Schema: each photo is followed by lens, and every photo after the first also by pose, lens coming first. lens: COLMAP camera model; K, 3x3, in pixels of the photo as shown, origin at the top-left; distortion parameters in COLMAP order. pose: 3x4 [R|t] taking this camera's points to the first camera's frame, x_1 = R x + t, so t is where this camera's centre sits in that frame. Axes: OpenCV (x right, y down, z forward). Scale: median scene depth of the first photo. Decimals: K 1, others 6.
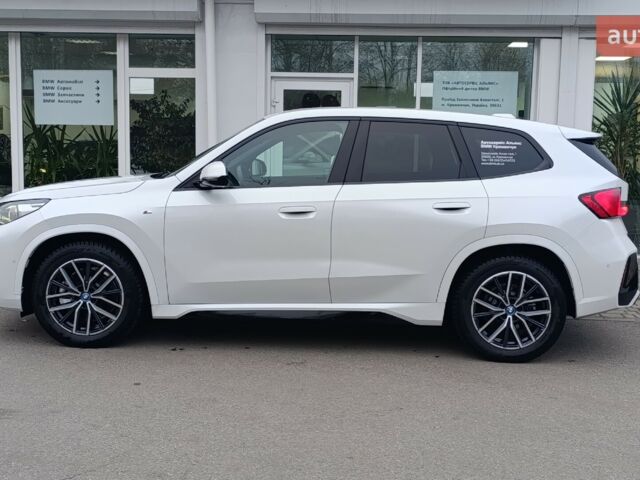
lens RADIAL K [[810.3, 0, 320.0], [0, 810.3, 240.0], [0, 0, 1]] dist [0.126377, -0.370940]
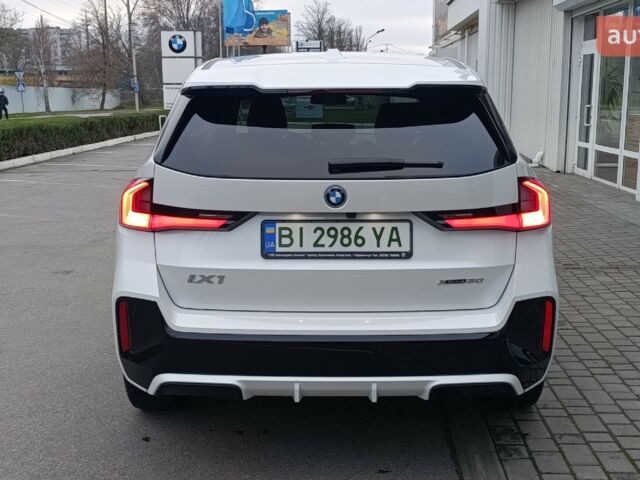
lens RADIAL K [[810.3, 0, 320.0], [0, 810.3, 240.0], [0, 0, 1]] dist [0.126377, -0.370940]
pose [[0.016024, 0.157680, -0.987360, 0.935864], [-0.112364, 0.981516, 0.154923, -0.123582], [0.993538, 0.108462, 0.033445, 1.114871]]
